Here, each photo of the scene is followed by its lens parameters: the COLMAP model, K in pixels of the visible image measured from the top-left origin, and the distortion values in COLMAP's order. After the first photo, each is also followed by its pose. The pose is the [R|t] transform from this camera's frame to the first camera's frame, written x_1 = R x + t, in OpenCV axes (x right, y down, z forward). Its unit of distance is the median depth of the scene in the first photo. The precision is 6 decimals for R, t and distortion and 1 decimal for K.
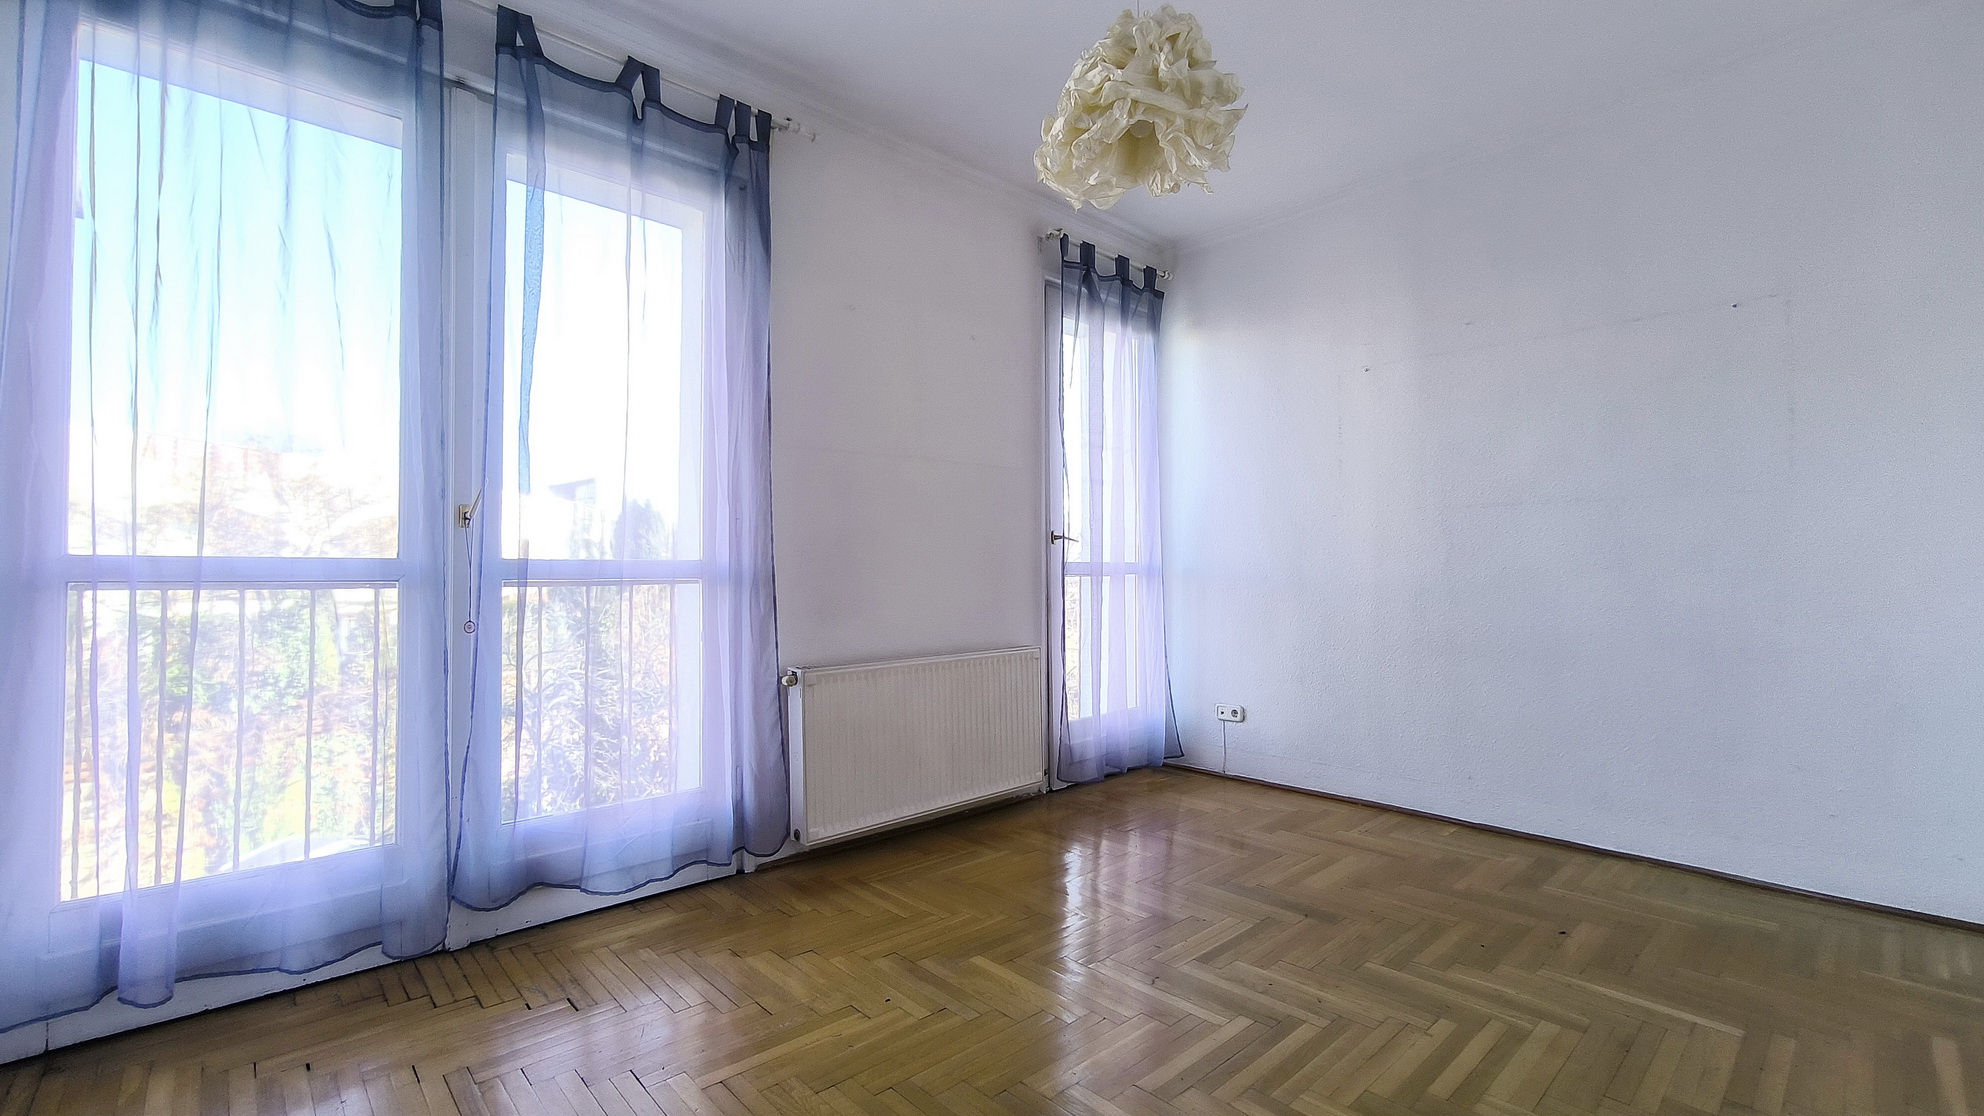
lens RADIAL K [[837.9, 0, 992.2], [0, 837.9, 564.0], [0, 0, 1]] dist [-0.039103, -0.000007]
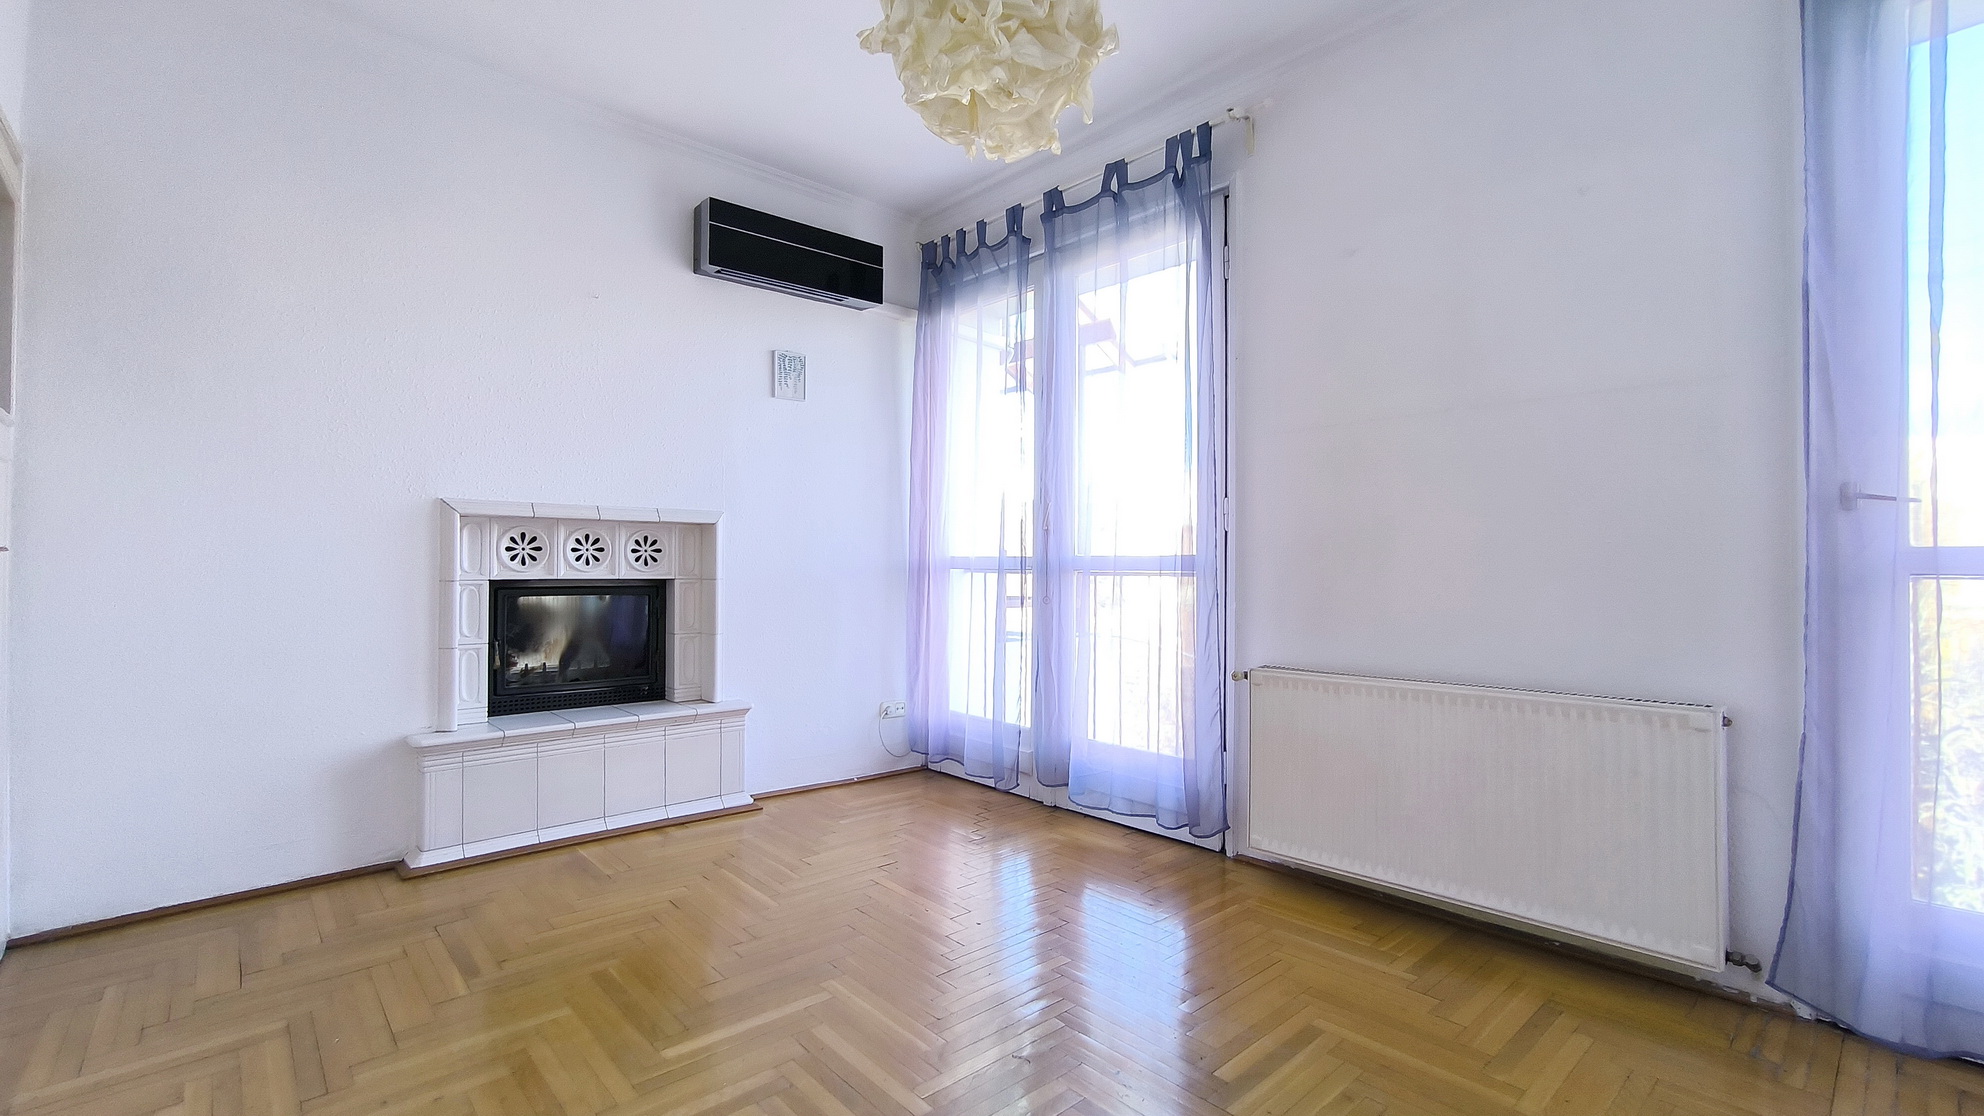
lens RADIAL K [[841.2, 0, 992.0], [0, 841.2, 558.0], [0, 0, 1]] dist [-0.037120, 0.017239]
pose [[-0.012062, -0.002636, -0.999924, 0.798267], [0.007961, 0.999965, -0.002732, 0.000913], [0.999896, -0.007993, -0.012040, 0.760967]]
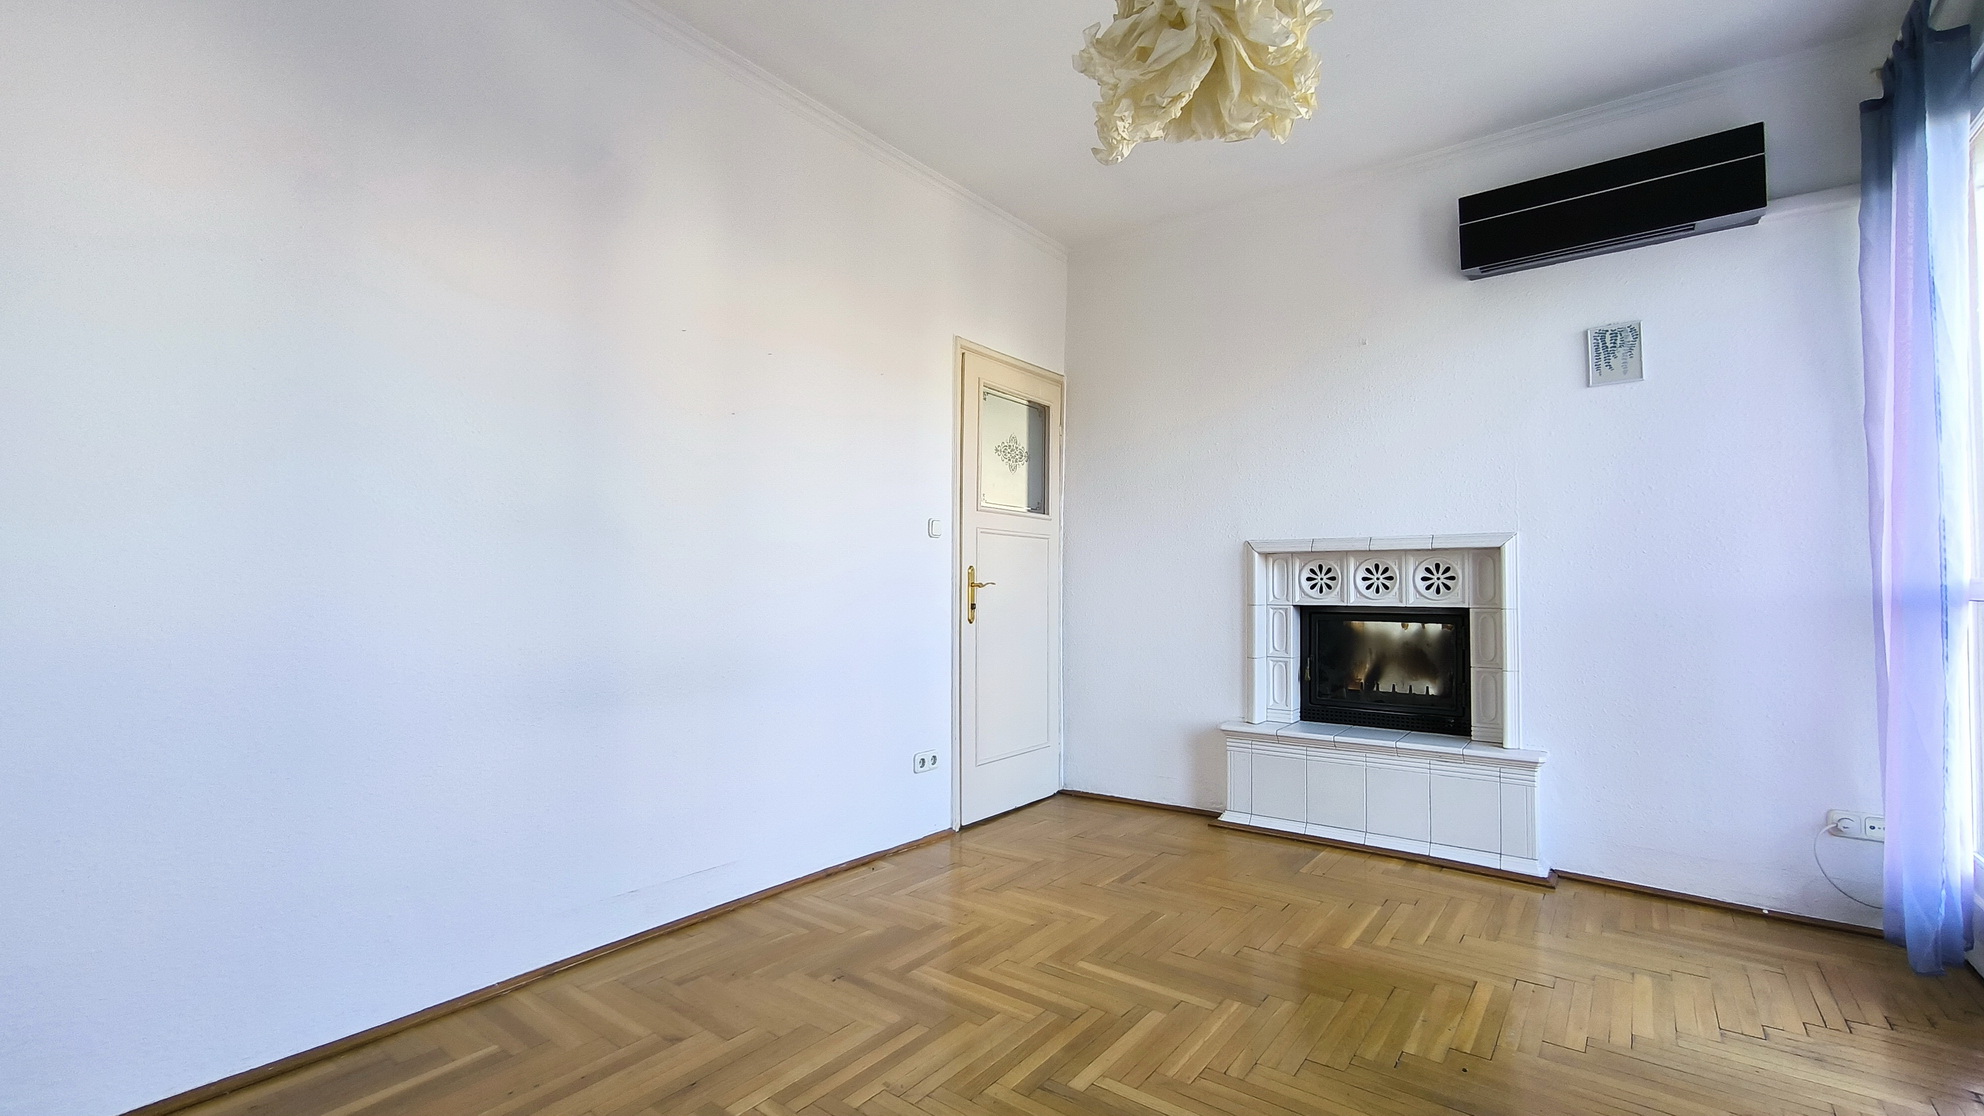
lens RADIAL K [[841.2, 0, 992.0], [0, 841.2, 558.0], [0, 0, 1]] dist [-0.037120, 0.017239]
pose [[-0.984769, -0.007952, -0.173688, 0.393883], [0.000656, 0.998776, -0.049450, 0.012887], [0.173869, -0.048810, -0.983558, 1.338851]]
